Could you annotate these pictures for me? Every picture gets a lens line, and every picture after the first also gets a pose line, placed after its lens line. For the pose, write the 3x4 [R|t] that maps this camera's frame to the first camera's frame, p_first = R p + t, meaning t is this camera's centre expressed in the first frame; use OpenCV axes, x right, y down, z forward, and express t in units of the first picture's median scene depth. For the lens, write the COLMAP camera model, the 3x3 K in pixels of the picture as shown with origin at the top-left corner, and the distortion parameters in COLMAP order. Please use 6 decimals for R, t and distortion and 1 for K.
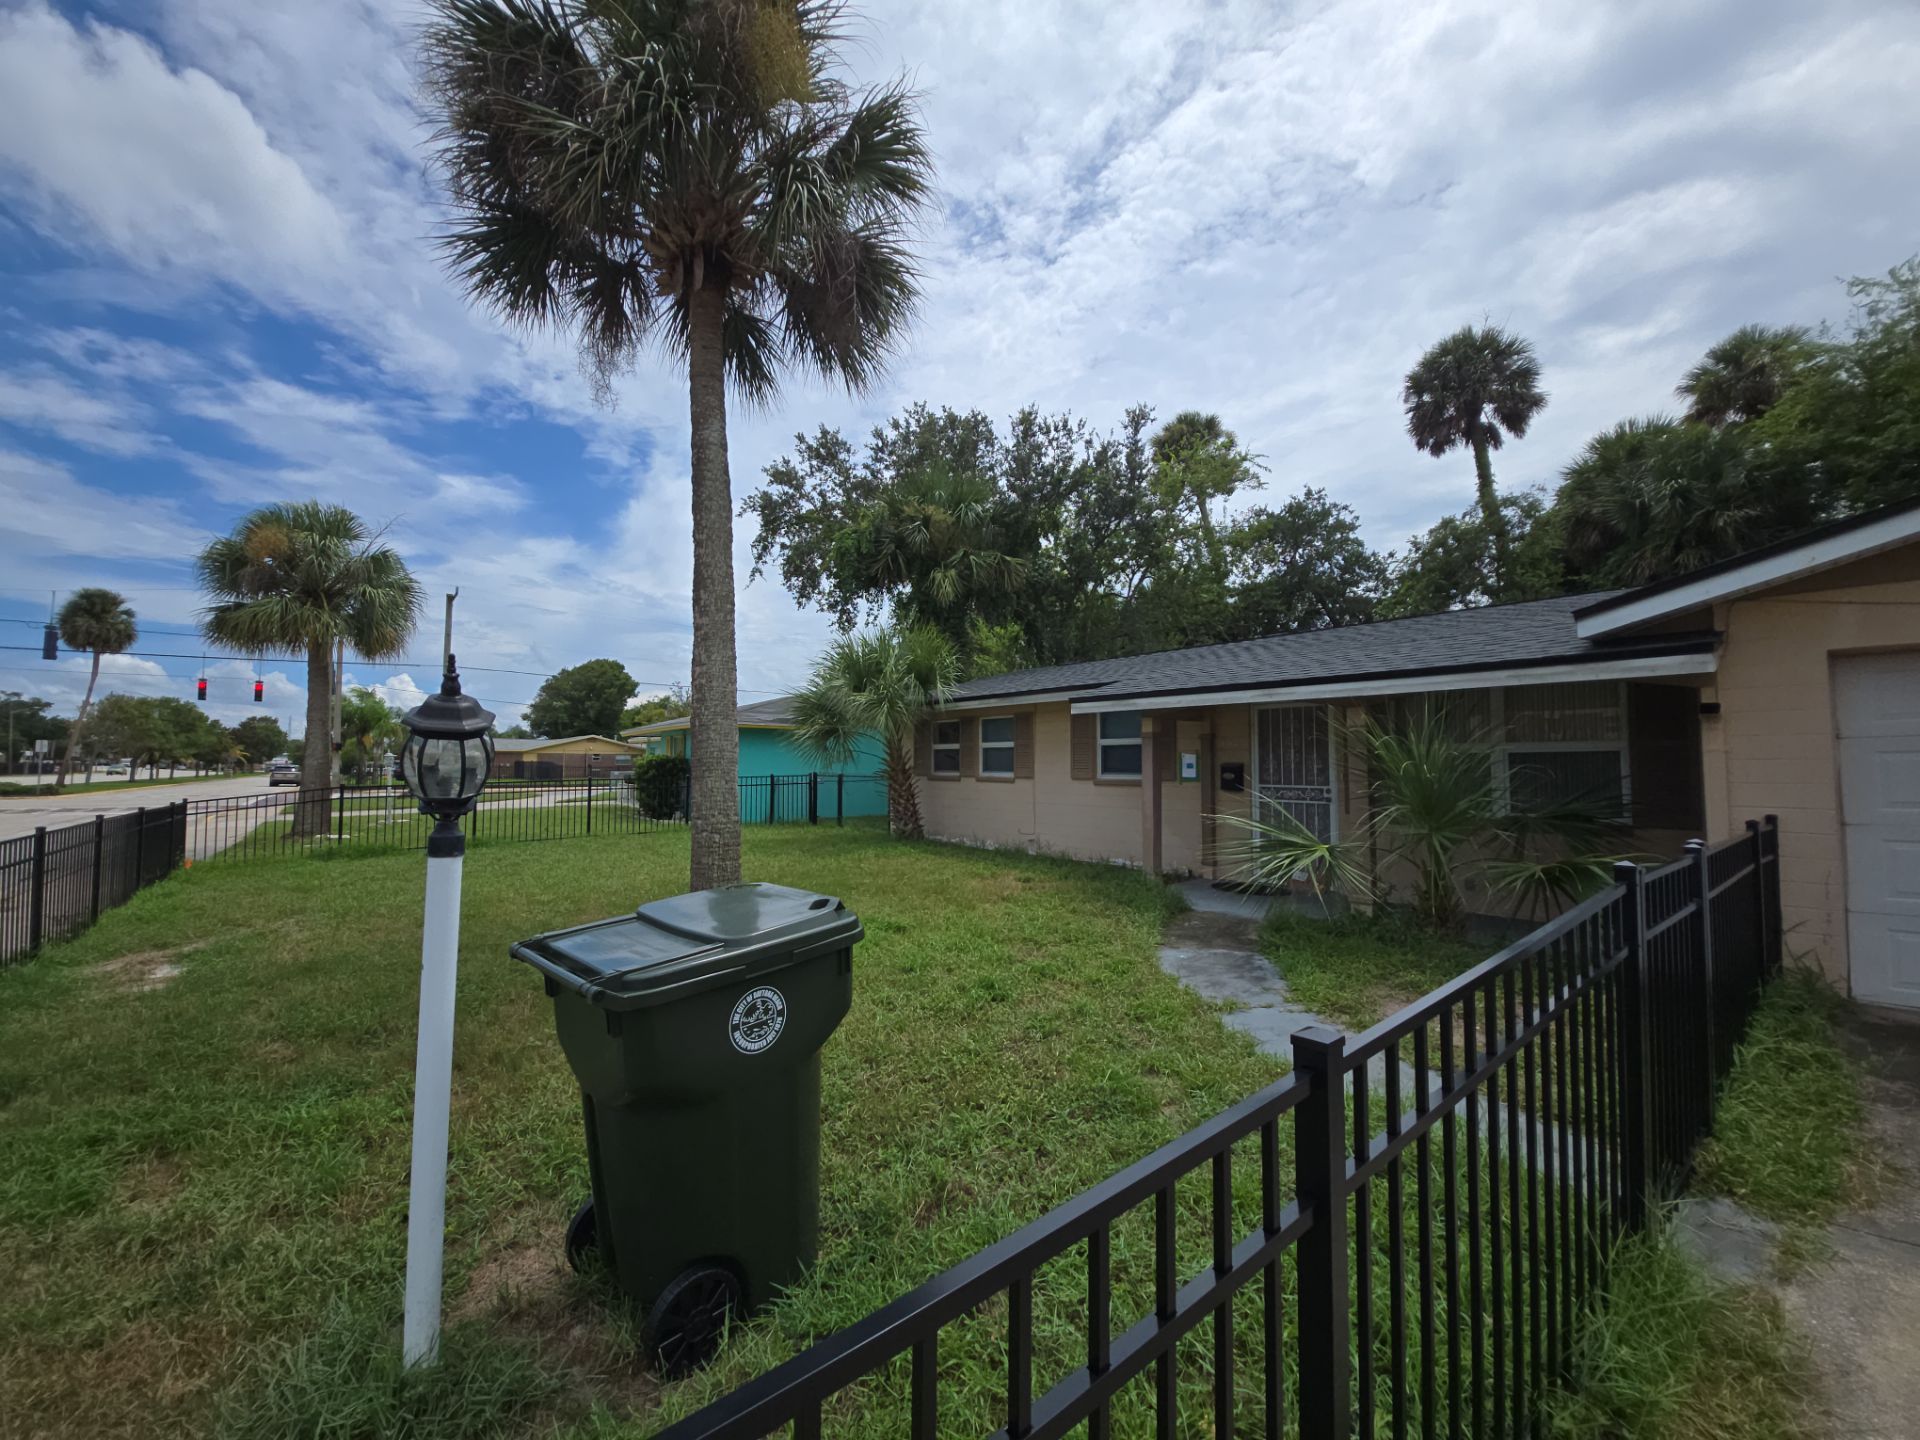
lens RADIAL K [[762.9, 0, 954.2], [0, 762.9, 722.5], [0, 0, 1]] dist [-0.005887, -0.007525]
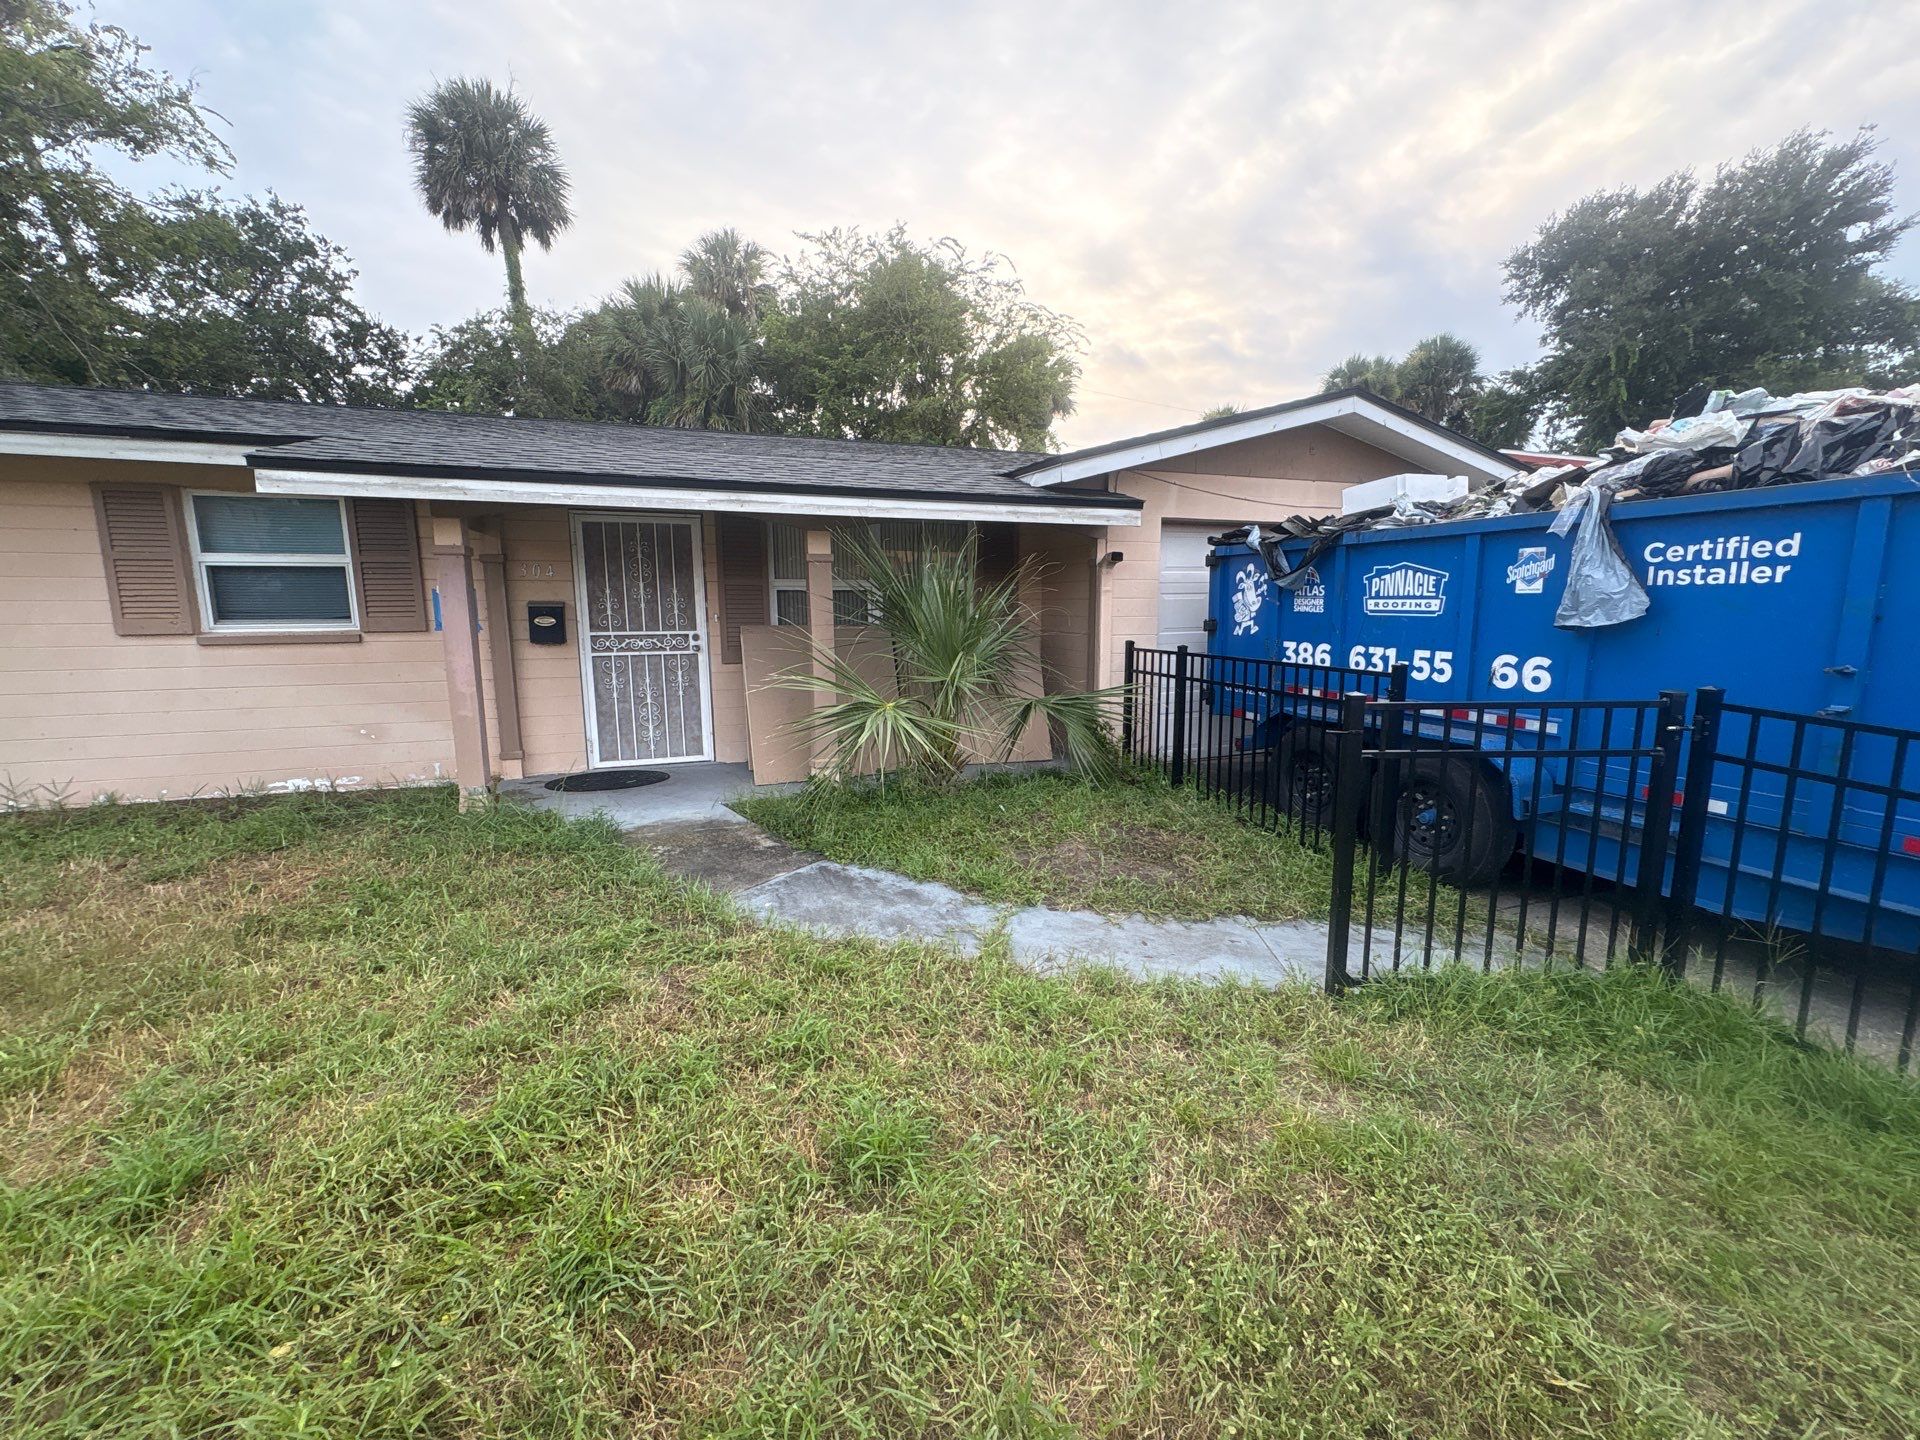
lens RADIAL K [[768.3, 0, 963.2], [0, 768.3, 717.0], [0, 0, 1]] dist [-0.000179, 0.000504]
pose [[0.318397, -0.142612, 0.937169, -0.077393], [-0.049040, 0.984817, 0.166524, 0.011424], [-0.946688, -0.098979, 0.306569, 0.216439]]
